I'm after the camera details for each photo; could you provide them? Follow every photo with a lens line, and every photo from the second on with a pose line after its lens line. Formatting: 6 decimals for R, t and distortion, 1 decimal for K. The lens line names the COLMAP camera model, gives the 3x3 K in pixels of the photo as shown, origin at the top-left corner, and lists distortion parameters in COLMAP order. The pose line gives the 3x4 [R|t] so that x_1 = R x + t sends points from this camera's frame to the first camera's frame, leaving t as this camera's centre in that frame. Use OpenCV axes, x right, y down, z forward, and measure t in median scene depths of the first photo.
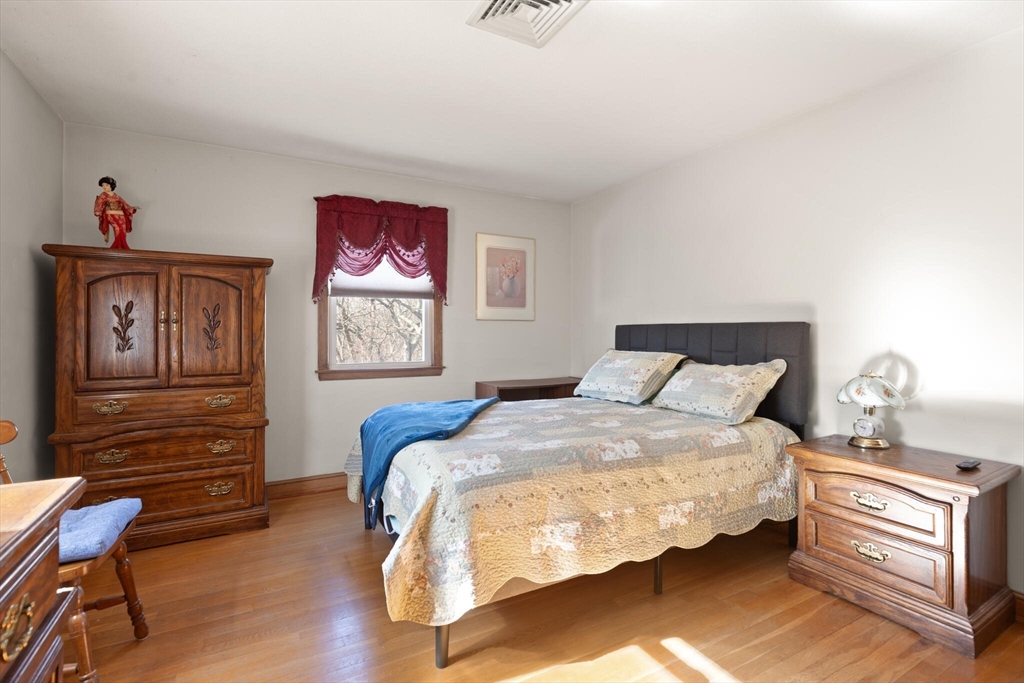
lens RADIAL K [[473.5, 0, 515.7], [0, 473.5, 336.2], [0, 0, 1]] dist [0.010047, -0.002185]
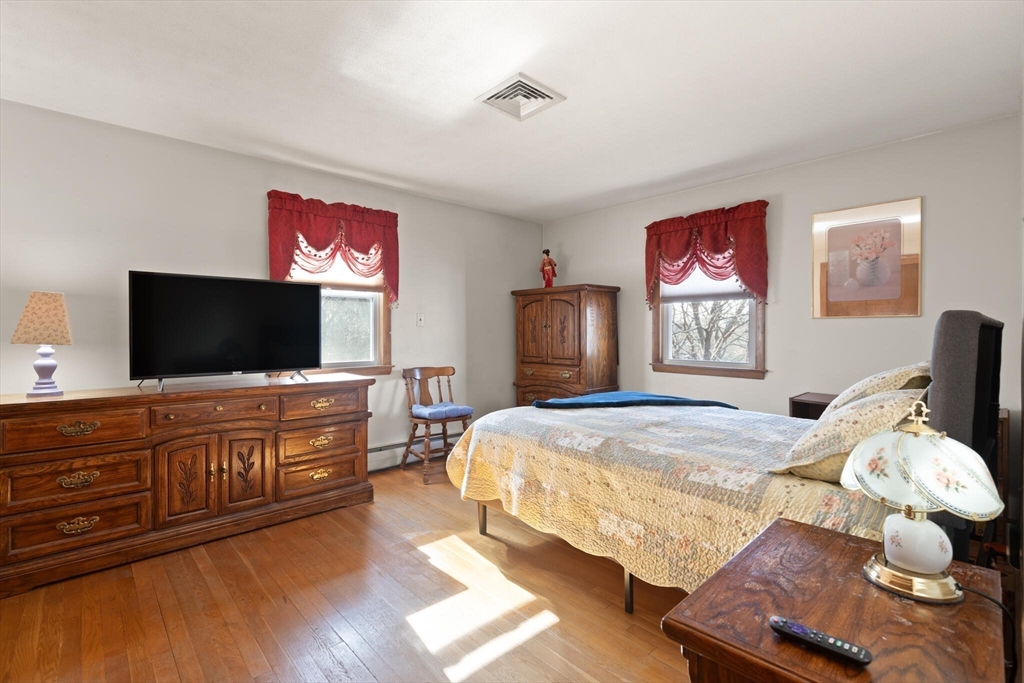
lens RADIAL K [[473.5, 0, 518.6], [0, 473.5, 337.1], [0, 0, 1]] dist [0.010047, -0.002185]
pose [[0.245138, 0.009206, -0.969445, 0.893157], [-0.010013, 0.999926, 0.006964, -0.003317], [0.969437, 0.008000, 0.245211, 0.432279]]
